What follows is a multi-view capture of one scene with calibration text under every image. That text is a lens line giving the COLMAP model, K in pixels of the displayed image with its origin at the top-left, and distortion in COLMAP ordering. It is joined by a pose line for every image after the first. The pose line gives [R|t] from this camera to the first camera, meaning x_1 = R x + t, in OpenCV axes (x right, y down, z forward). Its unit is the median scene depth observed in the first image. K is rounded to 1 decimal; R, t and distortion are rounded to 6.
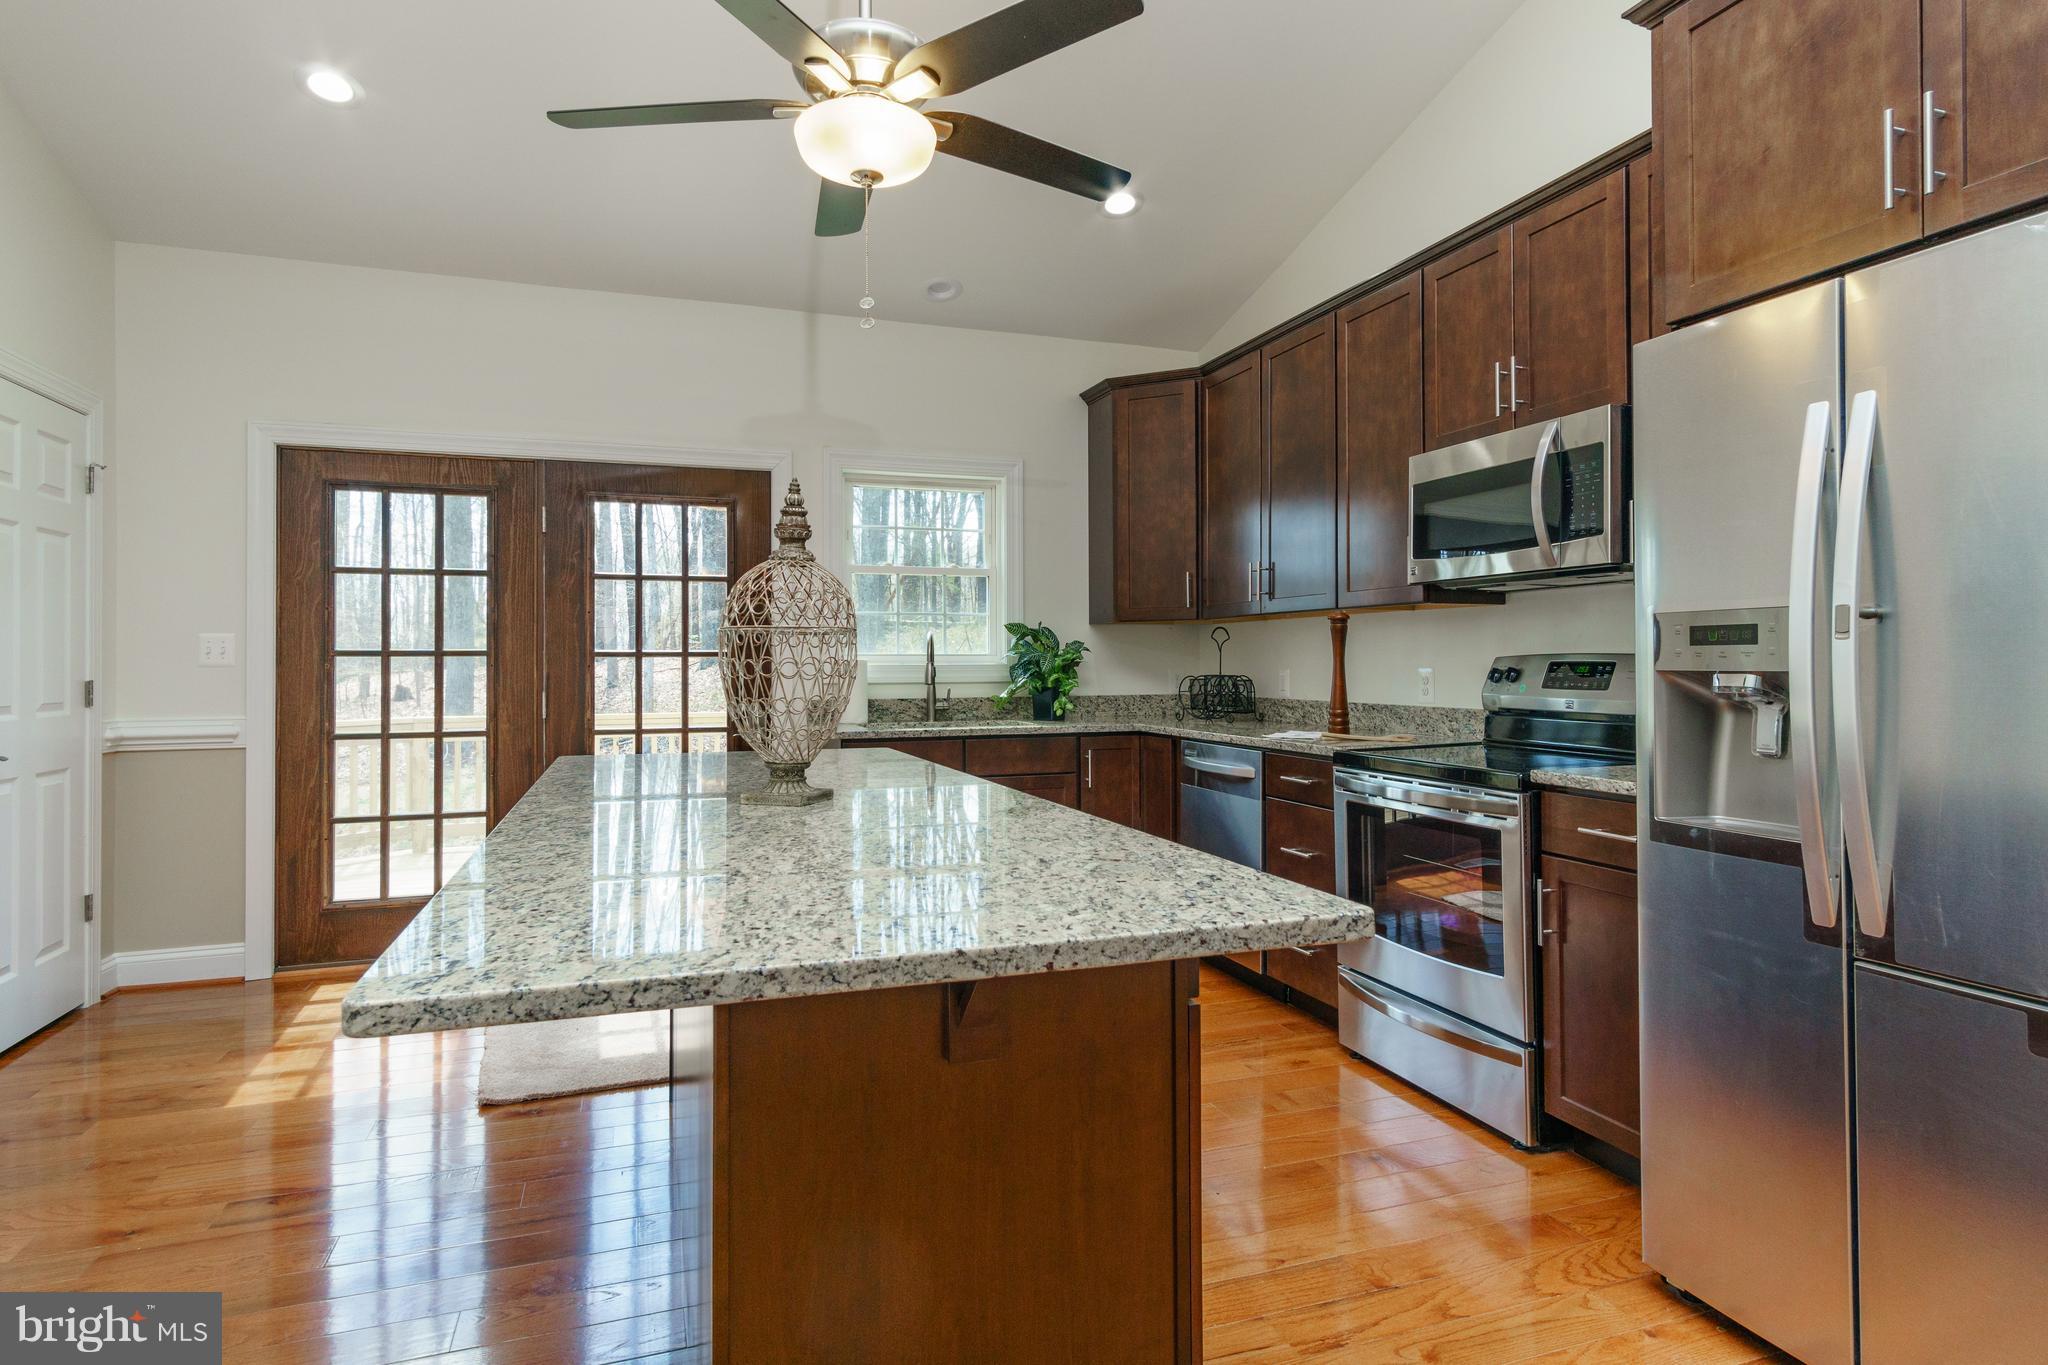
lens RADIAL K [[1093.6, 0, 1023.2], [0, 1093.6, 652.4], [0, 0, 1]] dist [0.000926, 0.000773]
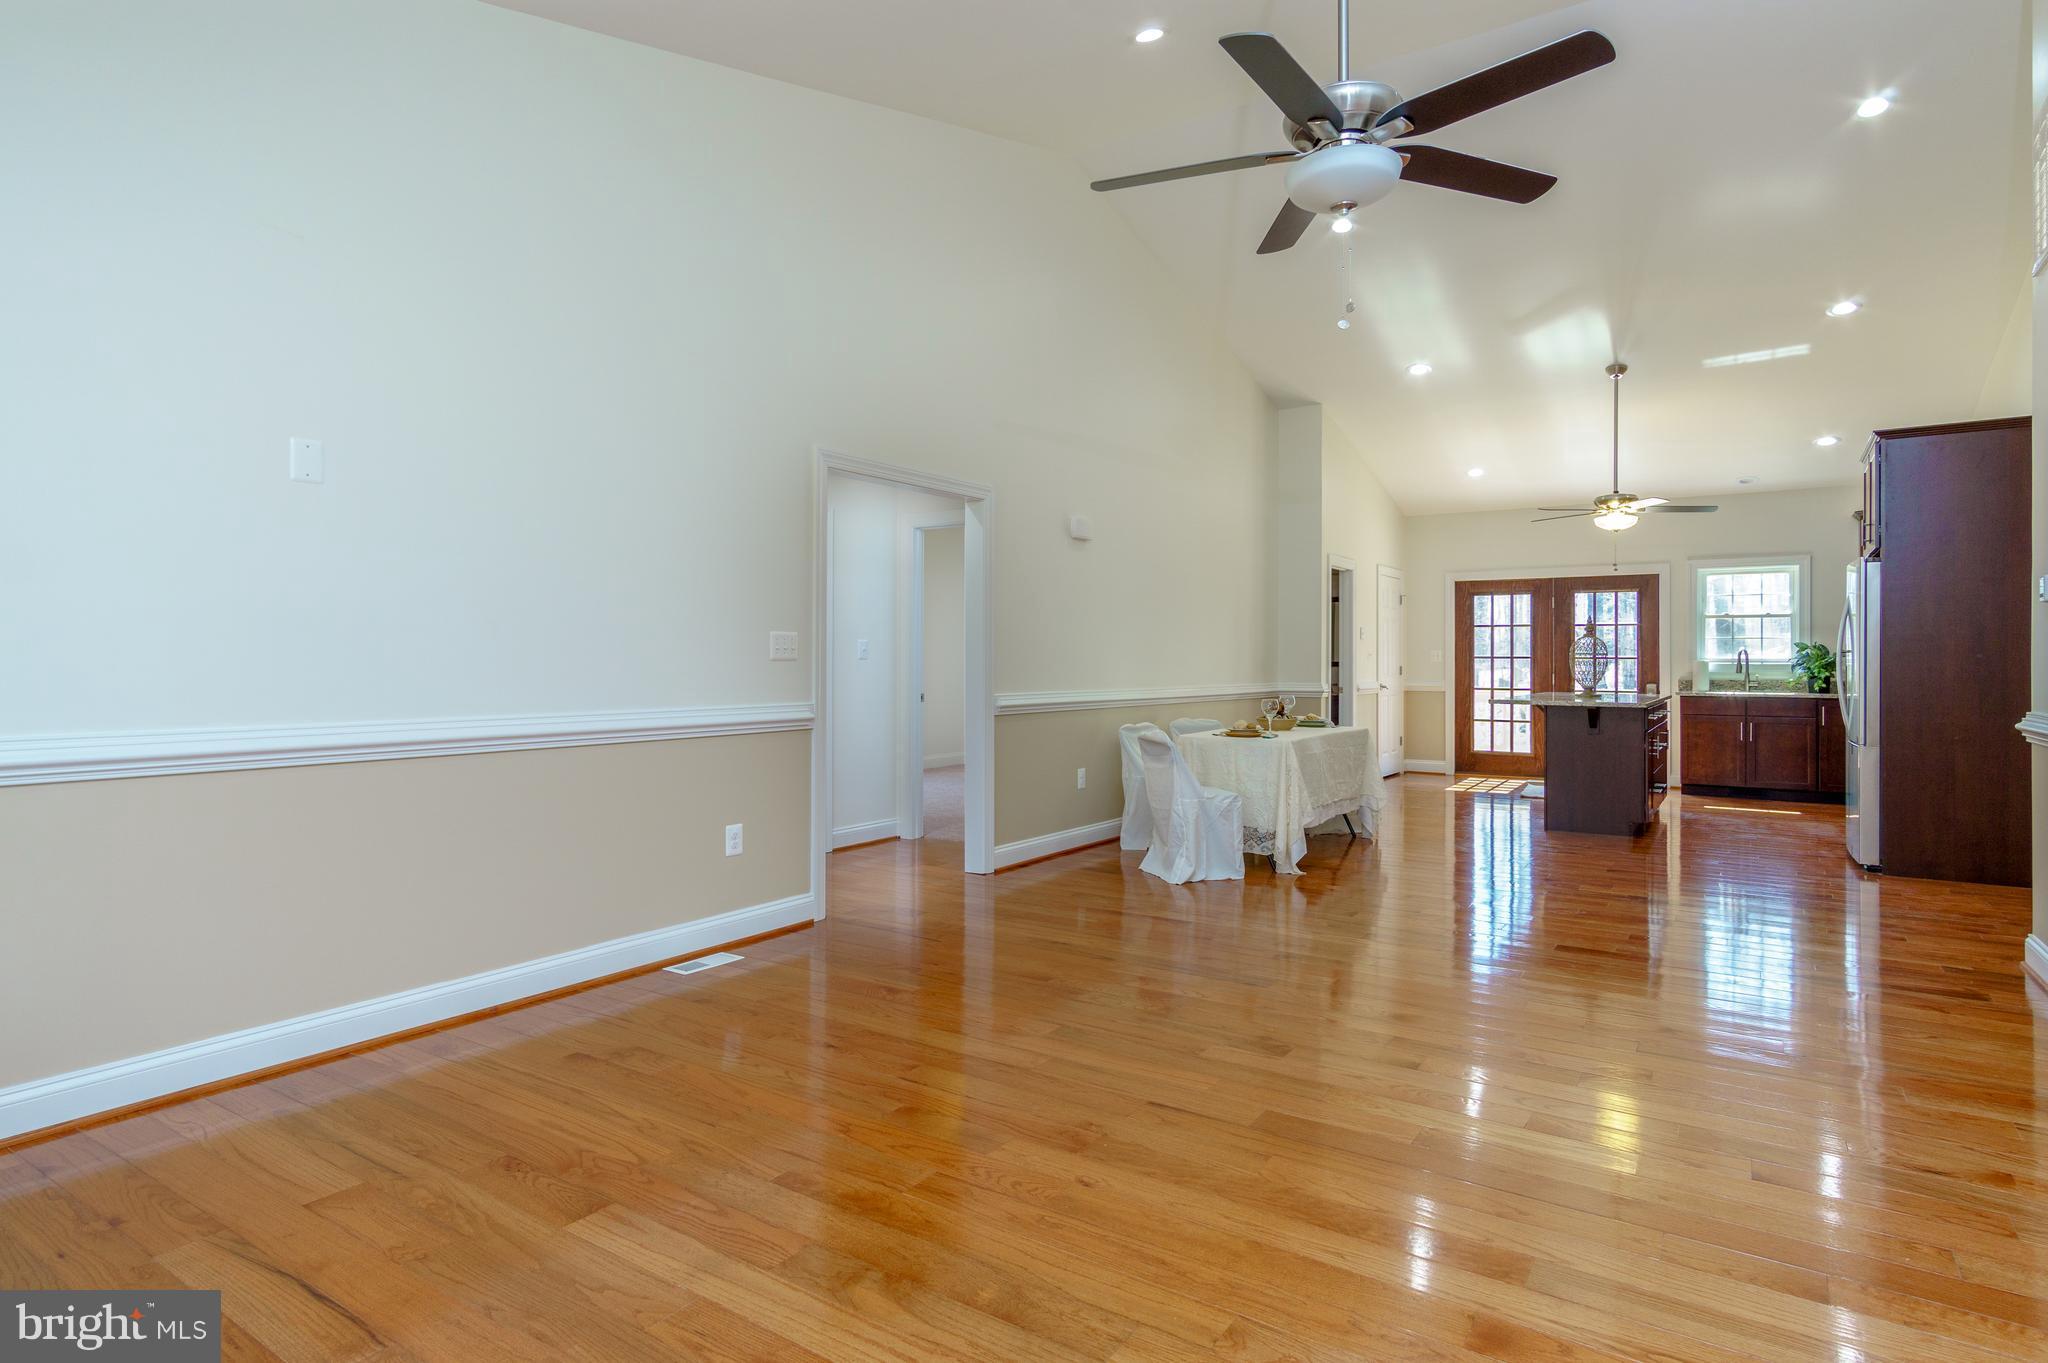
lens RADIAL K [[1093.6, 0, 1023.2], [0, 1093.6, 651.4], [0, 0, 1]] dist [0.000926, 0.000773]
pose [[0.599583, 0.000232, -0.800313, 0.781896], [0.001221, 0.999999, 0.001205, -0.015452], [0.800312, -0.001699, 0.599581, -1.366899]]
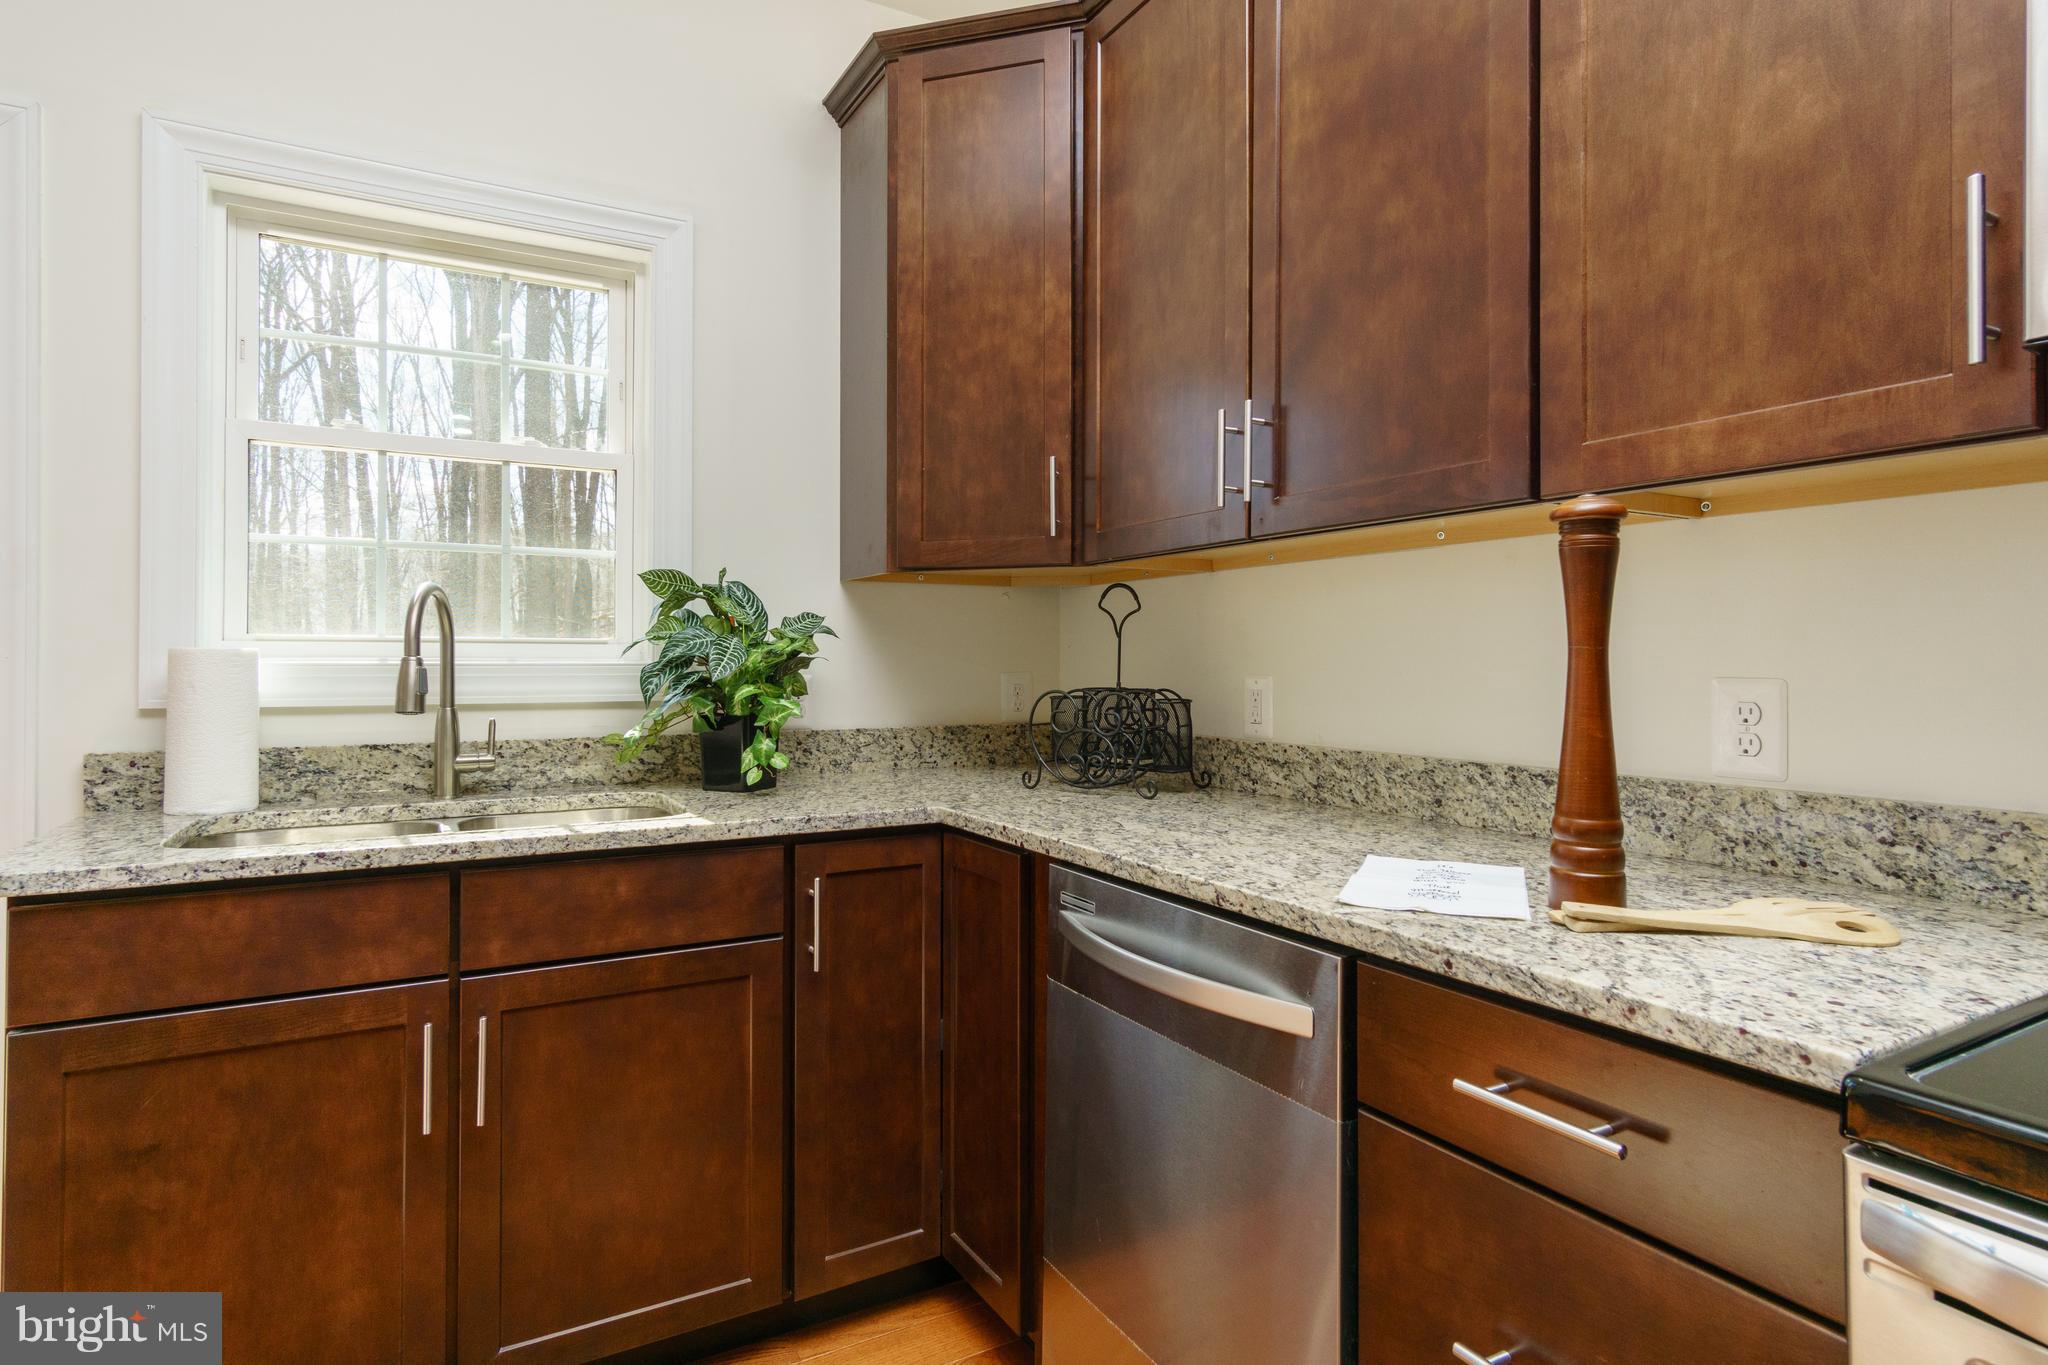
lens RADIAL K [[1093.6, 0, 1023.2], [0, 1093.6, 652.4], [0, 0, 1]] dist [0.000926, 0.000773]
pose [[0.984900, 0.006870, 0.172986, 0.065132], [-0.006834, 0.999976, -0.000800, 0.006598], [-0.172988, -0.000394, 0.984924, 0.588922]]
